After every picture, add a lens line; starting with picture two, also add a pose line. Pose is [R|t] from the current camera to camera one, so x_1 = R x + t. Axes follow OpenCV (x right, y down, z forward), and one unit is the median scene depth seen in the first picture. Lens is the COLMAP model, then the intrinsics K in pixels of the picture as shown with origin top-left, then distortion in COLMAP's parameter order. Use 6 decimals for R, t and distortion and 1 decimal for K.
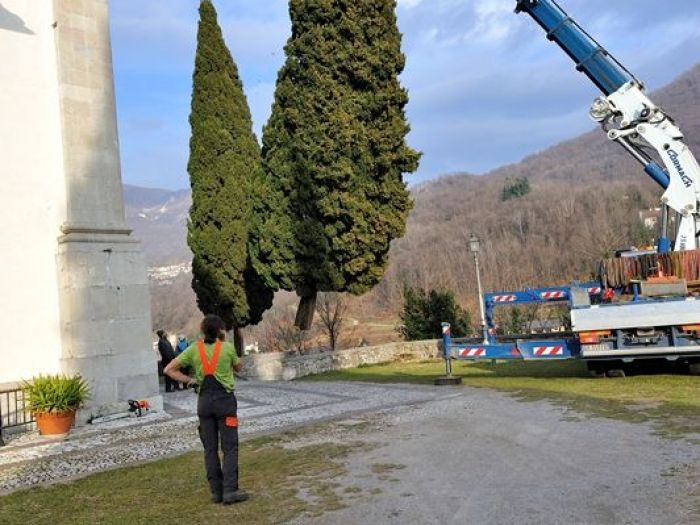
lens RADIAL K [[731.9, 0, 353.7], [0, 731.9, 275.2], [0, 0, 1]] dist [0.114687, -0.004128]
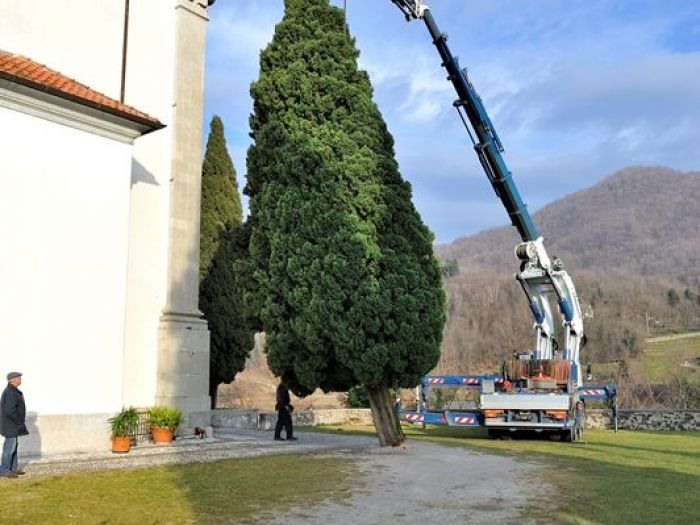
lens RADIAL K [[742.1, 0, 350.0], [0, 742.1, 262.5], [0, 0, 1]] dist [0.016228, -0.018842]
pose [[0.990541, 0.105769, 0.087418, -0.119071], [-0.095844, 0.989205, -0.110848, -0.022913], [-0.098199, 0.101421, 0.989985, -0.451161]]
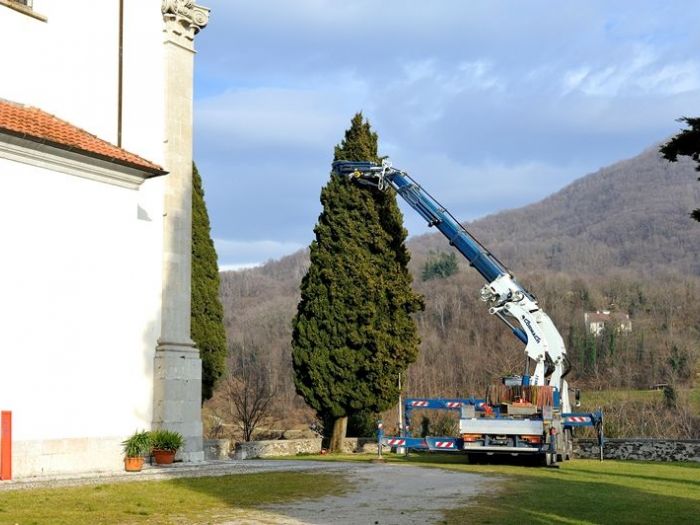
lens RADIAL K [[963.7, 0, 350.0], [0, 963.7, 262.5], [0, 0, 1]] dist [0.227453, -0.036421]
pose [[0.986714, 0.107917, 0.121444, -0.199316], [-0.094903, 0.989580, -0.108283, -0.033373], [-0.131864, 0.095319, 0.986674, -0.919882]]
